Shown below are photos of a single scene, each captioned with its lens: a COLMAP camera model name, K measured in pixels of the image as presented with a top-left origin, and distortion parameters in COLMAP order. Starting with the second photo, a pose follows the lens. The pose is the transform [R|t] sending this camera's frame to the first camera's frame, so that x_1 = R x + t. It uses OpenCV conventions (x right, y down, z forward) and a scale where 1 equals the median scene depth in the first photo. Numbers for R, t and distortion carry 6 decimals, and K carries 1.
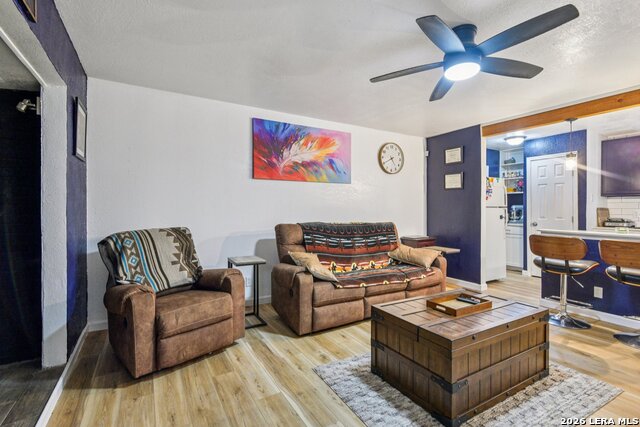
lens RADIAL K [[298.5, 0, 316.9], [0, 298.5, 211.1], [0, 0, 1]] dist [0.001712, -0.001400]
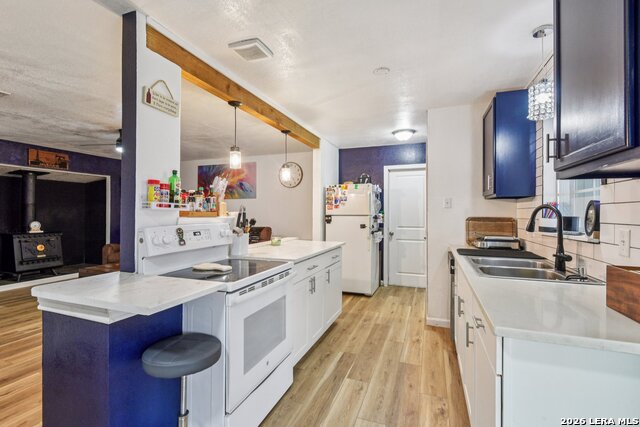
lens RADIAL K [[298.5, 0, 316.9], [0, 298.5, 211.1], [0, 0, 1]] dist [0.001712, -0.001400]
pose [[0.634569, -0.006698, -0.772837, 1.533430], [-0.005351, 0.999900, -0.013060, -0.017916], [0.772848, 0.012423, 0.634470, 0.384838]]
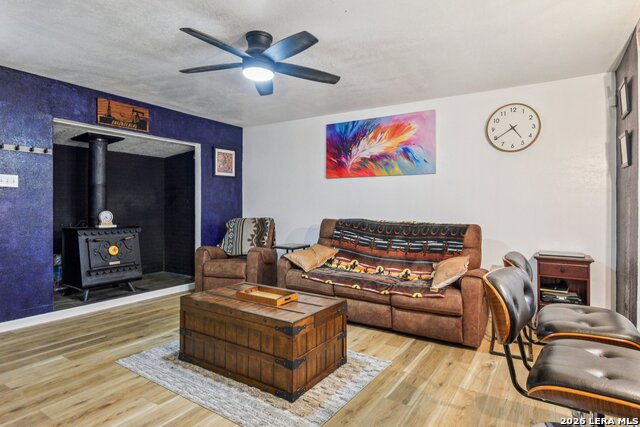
lens RADIAL K [[360.3, 0, 318.5], [0, 360.3, 210.3], [0, 0, 1]] dist [0.003248, 0.000700]
pose [[0.458297, 0.010524, -0.888737, 0.924163], [-0.011333, 0.999918, 0.005997, 0.003701], [0.888727, 0.007323, 0.458379, 0.326431]]
